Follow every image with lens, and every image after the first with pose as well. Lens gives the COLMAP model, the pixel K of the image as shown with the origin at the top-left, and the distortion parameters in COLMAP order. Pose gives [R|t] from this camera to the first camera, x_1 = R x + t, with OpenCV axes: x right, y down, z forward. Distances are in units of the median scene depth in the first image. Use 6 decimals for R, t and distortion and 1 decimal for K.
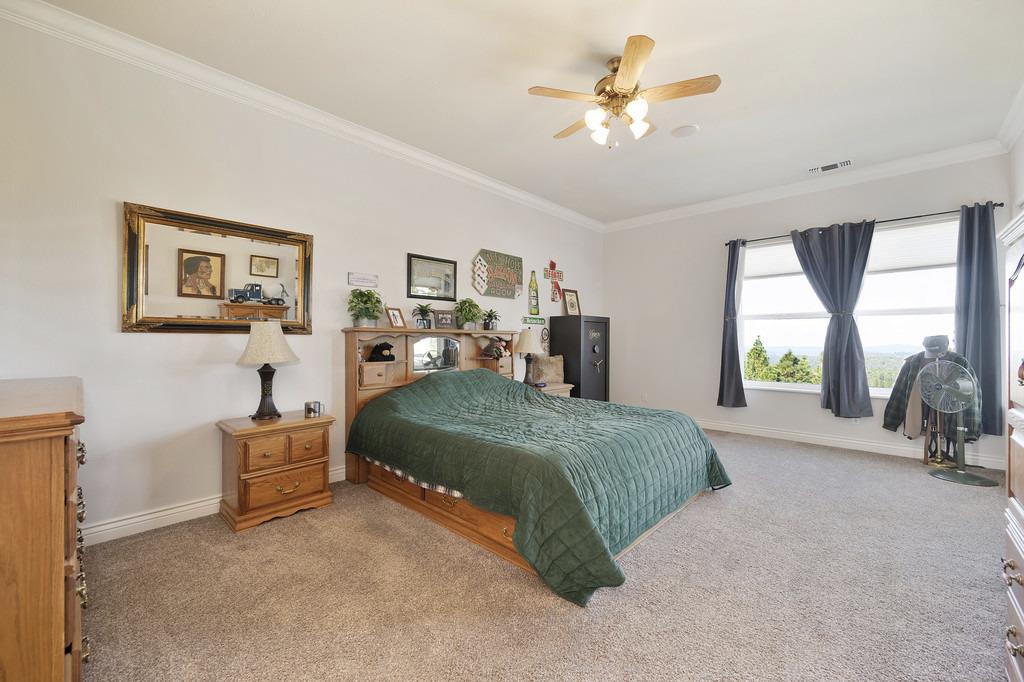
lens RADIAL K [[405.4, 0, 513.2], [0, 405.4, 340.5], [0, 0, 1]] dist [0.003002, 0.000768]
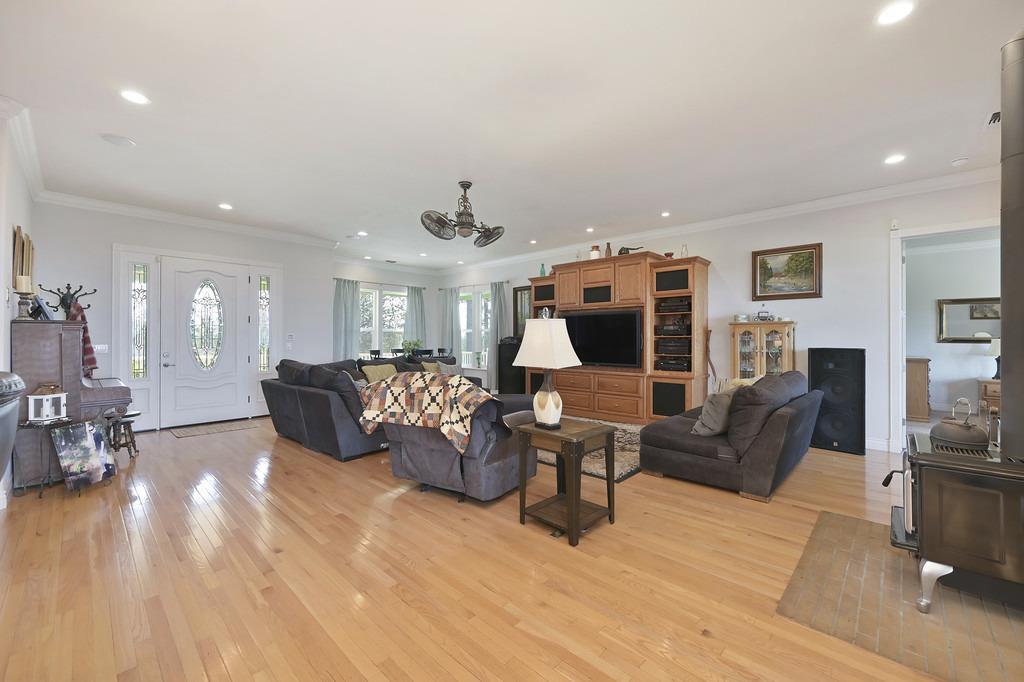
lens RADIAL K [[405.4, 0, 512.7], [0, 405.4, 337.6], [0, 0, 1]] dist [0.003002, 0.000768]
pose [[0.000810, -0.008400, -0.999964, 1.852824], [-0.001872, 0.999963, -0.008402, -0.025532], [0.999998, 0.001879, 0.000794, -1.940340]]
